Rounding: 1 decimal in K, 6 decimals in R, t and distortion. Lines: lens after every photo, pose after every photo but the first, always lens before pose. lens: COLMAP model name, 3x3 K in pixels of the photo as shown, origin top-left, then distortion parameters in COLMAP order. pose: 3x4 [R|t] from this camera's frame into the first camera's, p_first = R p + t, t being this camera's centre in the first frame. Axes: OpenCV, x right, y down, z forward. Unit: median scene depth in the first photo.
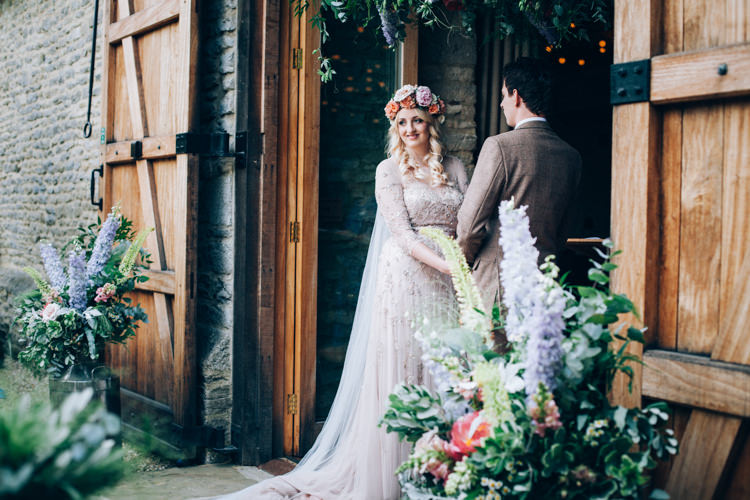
lens RADIAL K [[1131.2, 0, 375.9], [0, 1131.2, 251.9], [0, 0, 1]] dist [-0.051360, 0.000000]
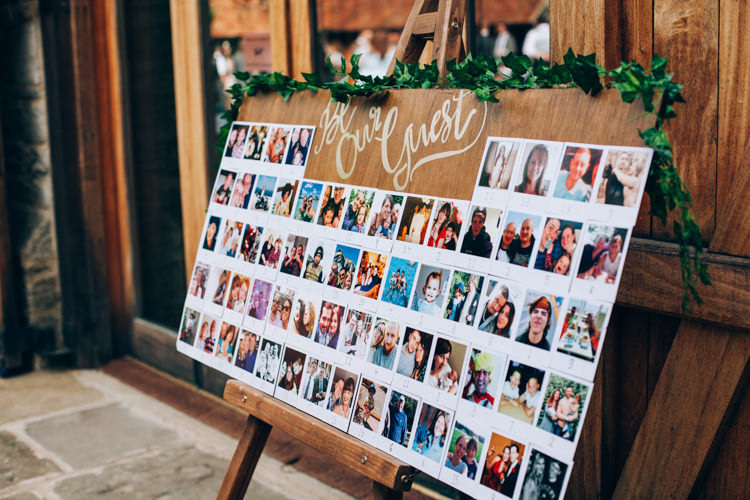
lens RADIAL K [[1090.6, 0, 372.7], [0, 1090.6, 250.5], [0, 0, 1]] dist [-0.111357, 0.000000]
pose [[0.988689, -0.071274, 0.131964, -0.002264], [0.051050, 0.987253, 0.150747, -0.017709], [-0.141026, -0.142305, 0.979725, 0.342310]]
